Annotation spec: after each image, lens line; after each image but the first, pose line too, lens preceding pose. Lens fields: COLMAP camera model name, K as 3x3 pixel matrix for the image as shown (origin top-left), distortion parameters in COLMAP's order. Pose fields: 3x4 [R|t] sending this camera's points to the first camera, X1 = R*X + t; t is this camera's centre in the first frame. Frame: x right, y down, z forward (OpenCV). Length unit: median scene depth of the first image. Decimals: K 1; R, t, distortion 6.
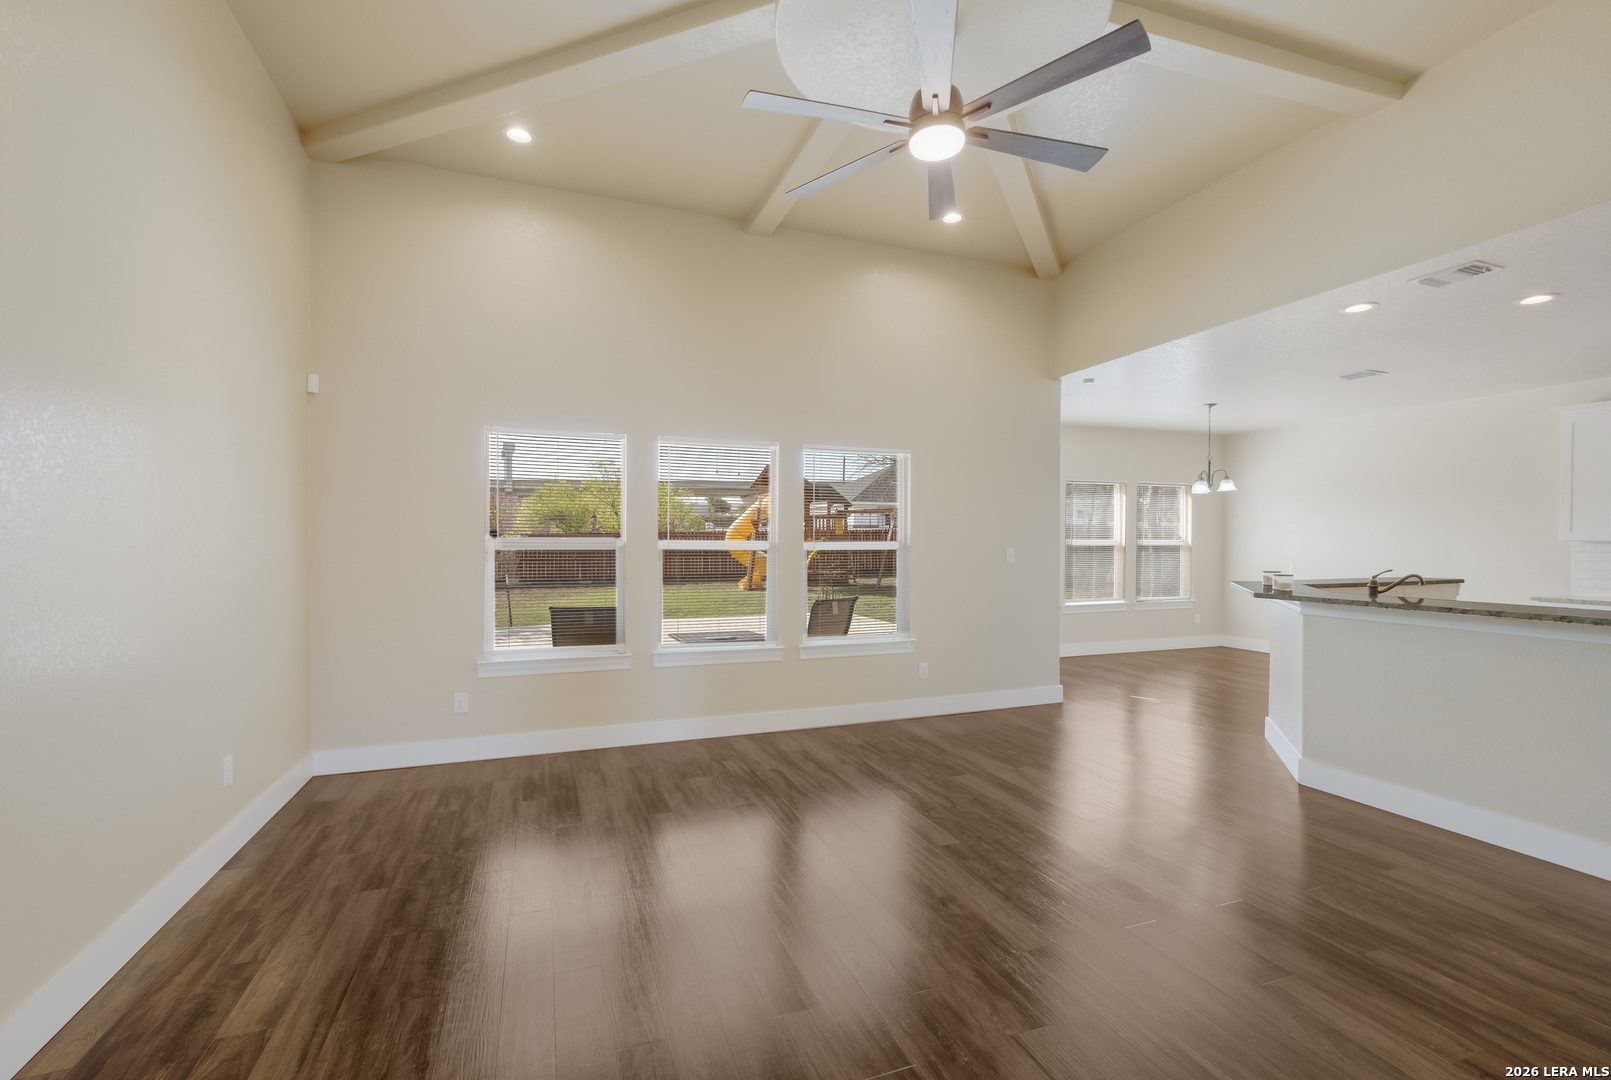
lens RADIAL K [[699.7, 0, 803.8], [0, 699.7, 533.2], [0, 0, 1]] dist [0.005590, -0.000721]
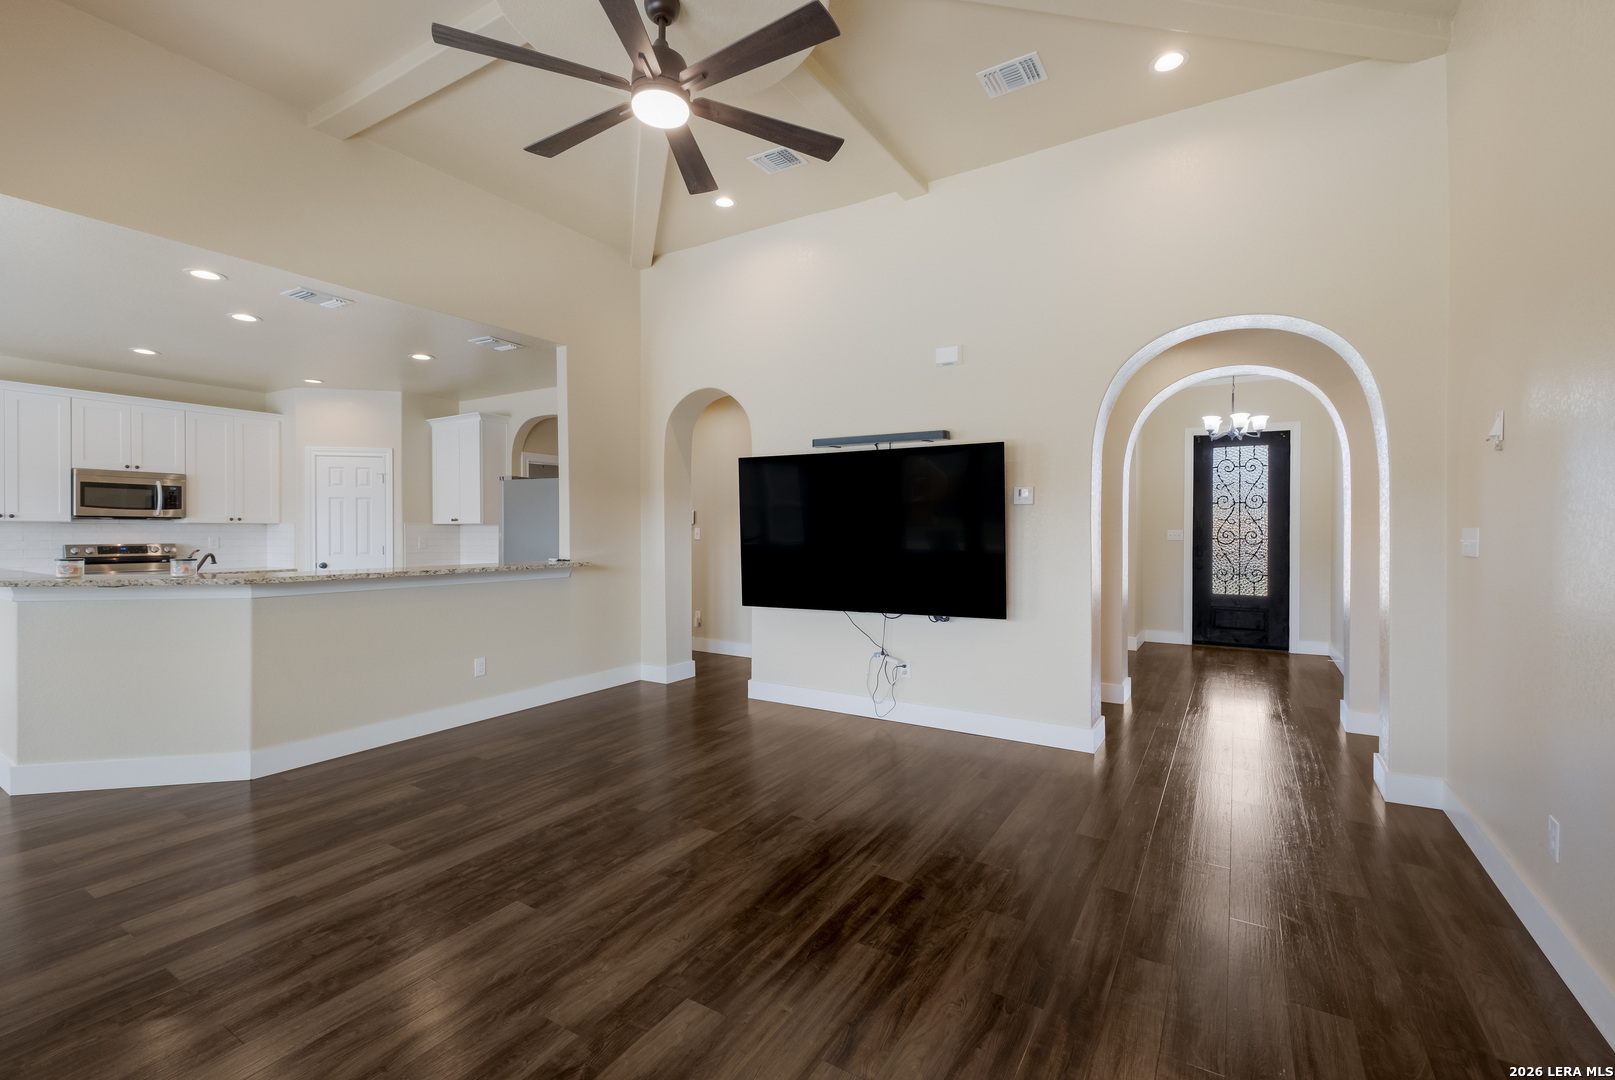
lens RADIAL K [[701.5, 0, 806.0], [0, 701.5, 535.0], [0, 0, 1]] dist [0.005590, -0.000721]
pose [[-0.619104, -0.001771, 0.785307, -0.657345], [-0.005772, 0.999981, -0.002296, 0.040863], [-0.785288, -0.005954, -0.619102, 1.380308]]
